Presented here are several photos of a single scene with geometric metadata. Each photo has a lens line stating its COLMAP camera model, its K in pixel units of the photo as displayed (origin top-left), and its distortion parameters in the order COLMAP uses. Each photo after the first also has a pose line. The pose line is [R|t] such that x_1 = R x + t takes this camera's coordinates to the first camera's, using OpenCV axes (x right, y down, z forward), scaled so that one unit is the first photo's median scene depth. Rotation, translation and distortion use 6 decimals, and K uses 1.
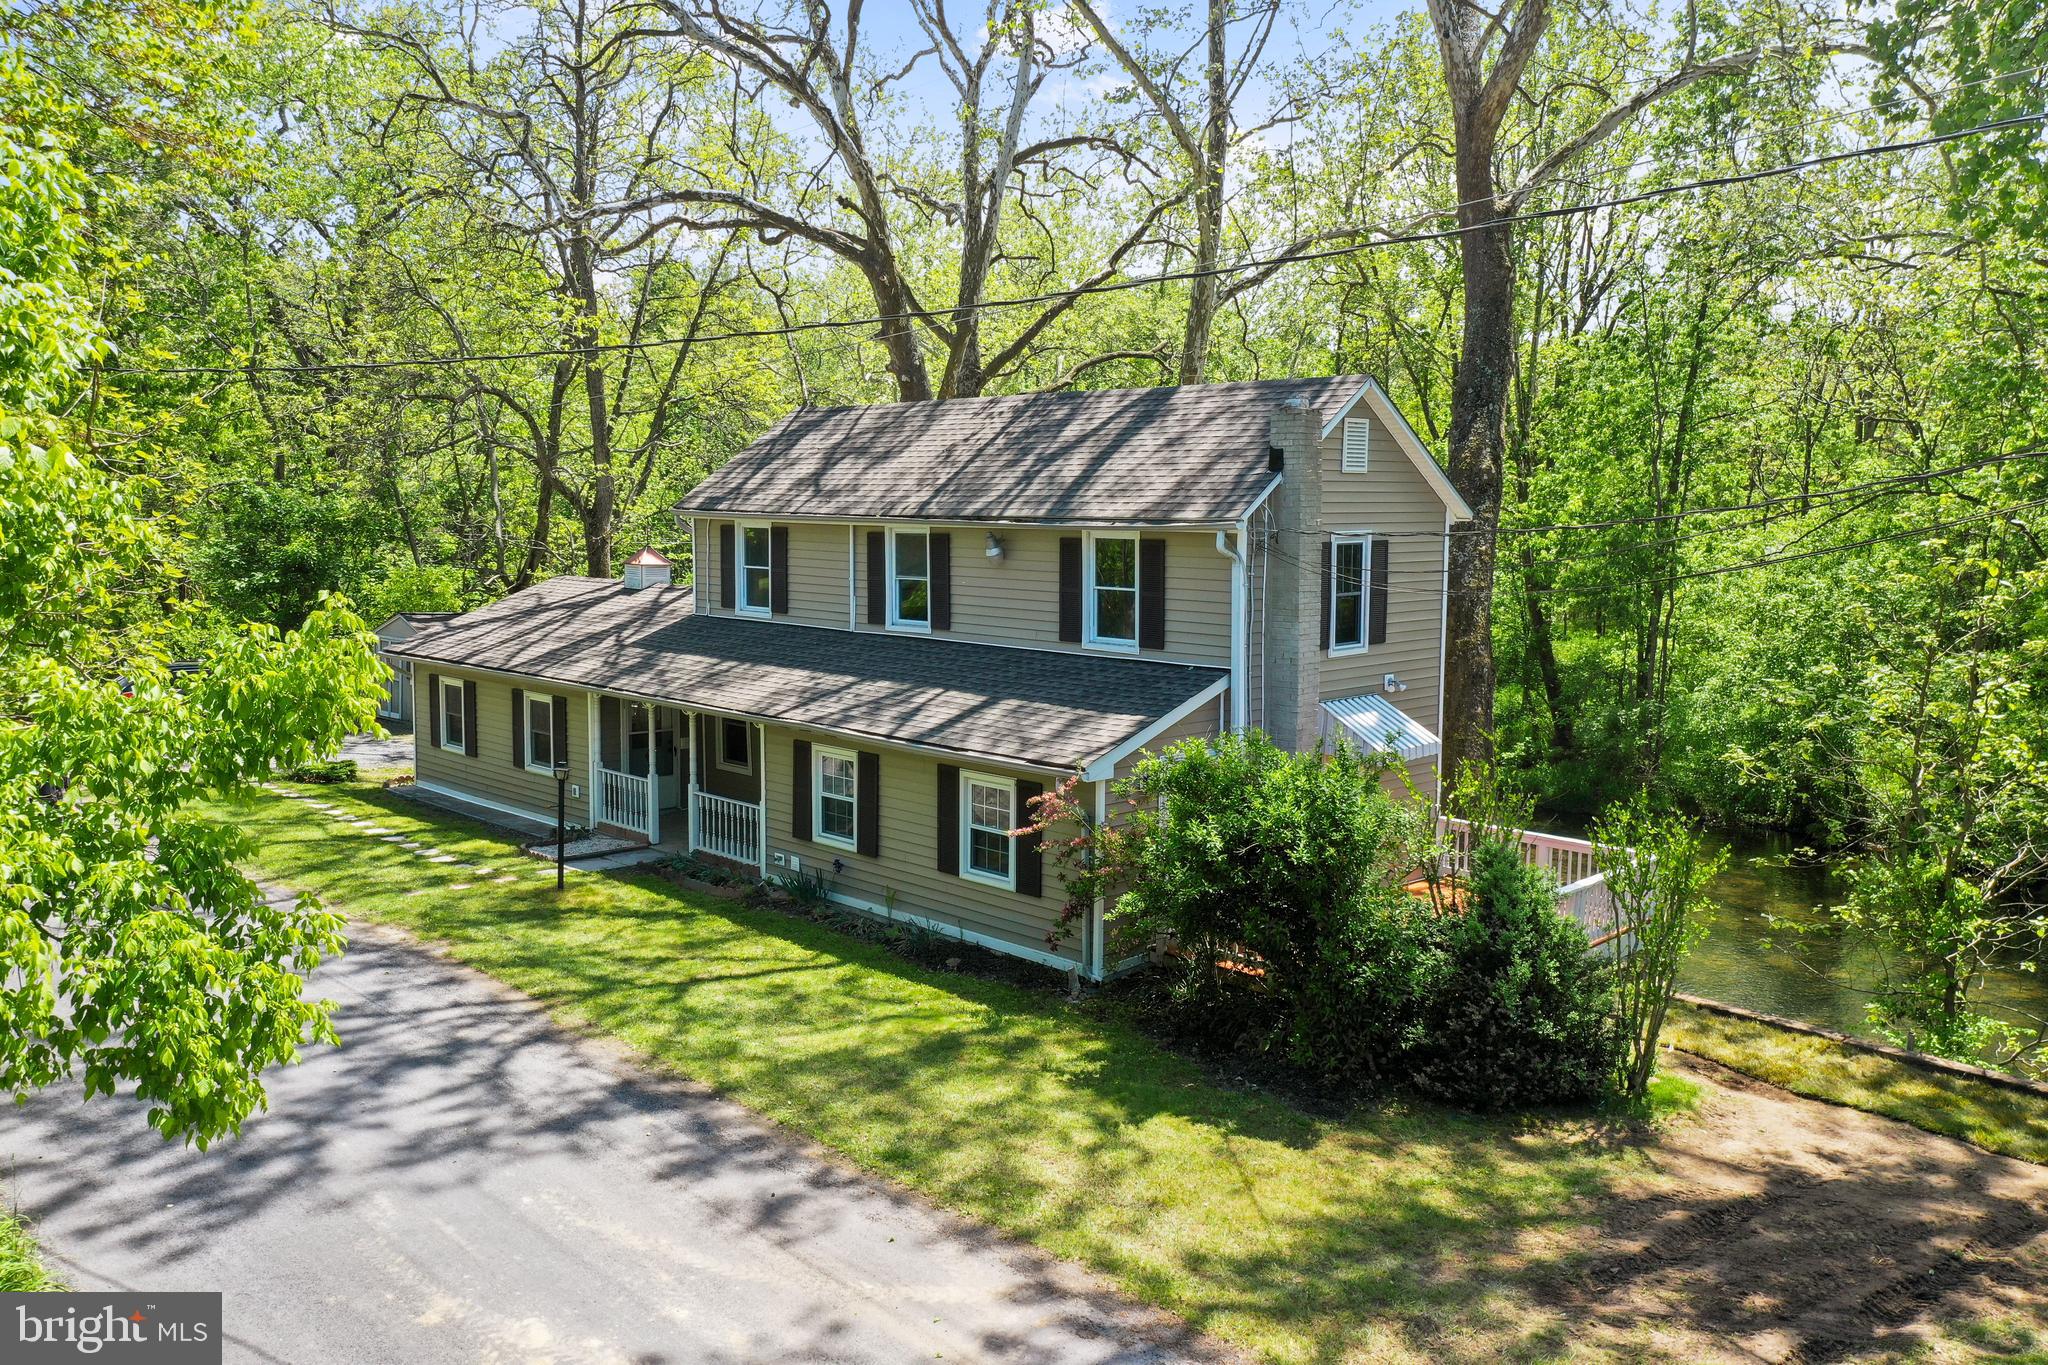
lens RADIAL K [[1641.2, 0, 1035.8], [0, 1641.2, 691.6], [0, 0, 1]] dist [-0.015326, 0.010587]
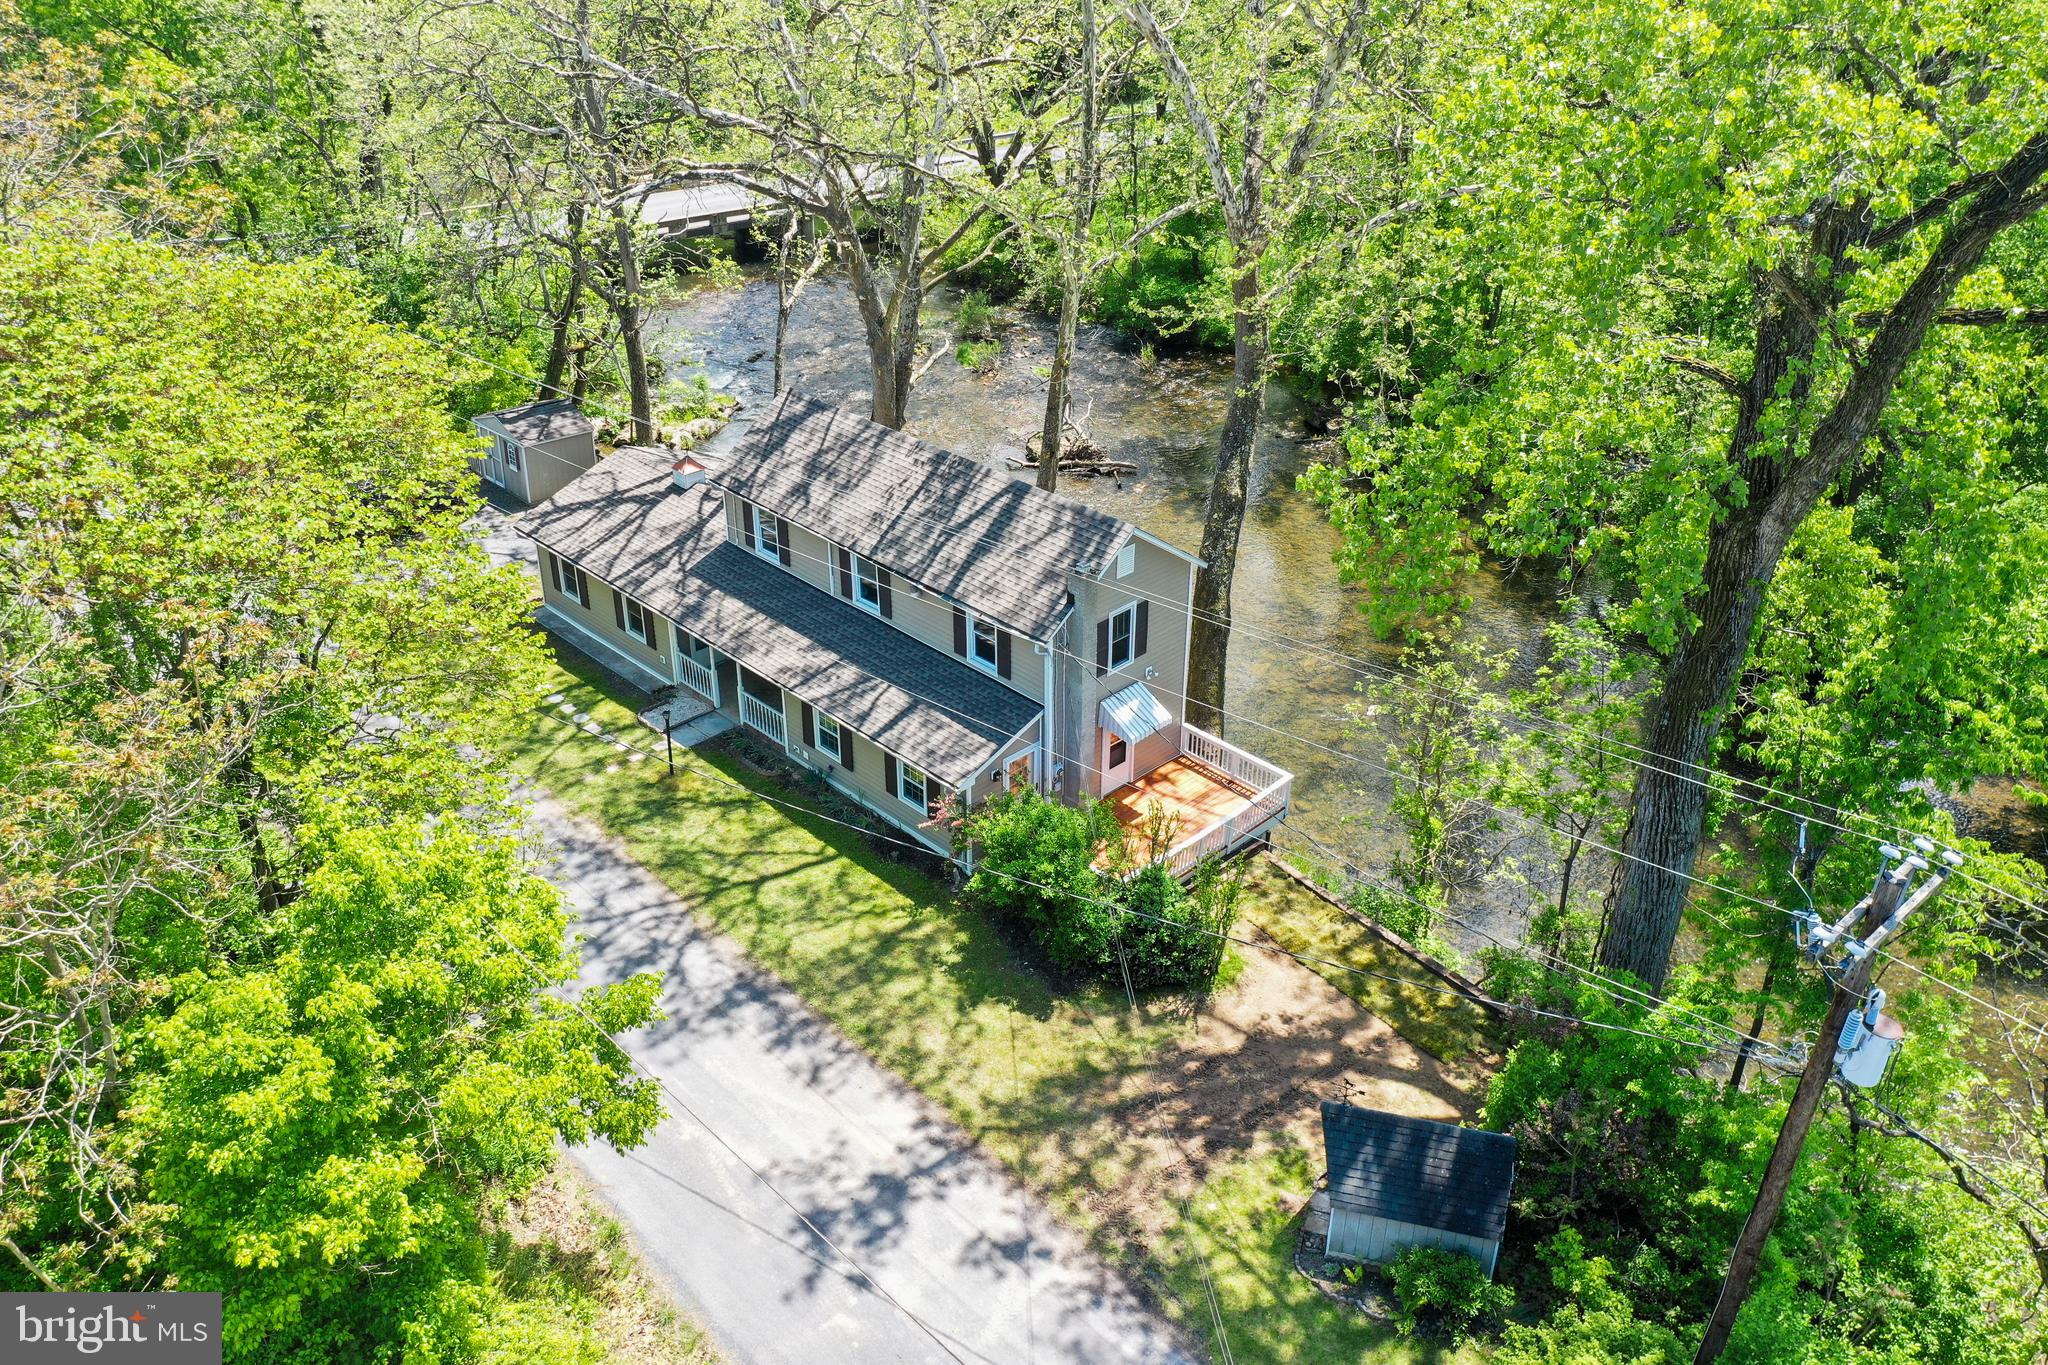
lens RADIAL K [[1641.2, 0, 1015.8], [0, 1641.2, 674.0], [0, 0, 1]] dist [-0.015326, 0.010587]
pose [[0.999961, -0.005191, -0.007125, 0.119148], [0.007505, 0.925290, 0.379187, -0.877280], [0.004625, -0.379225, 0.925293, -0.781973]]
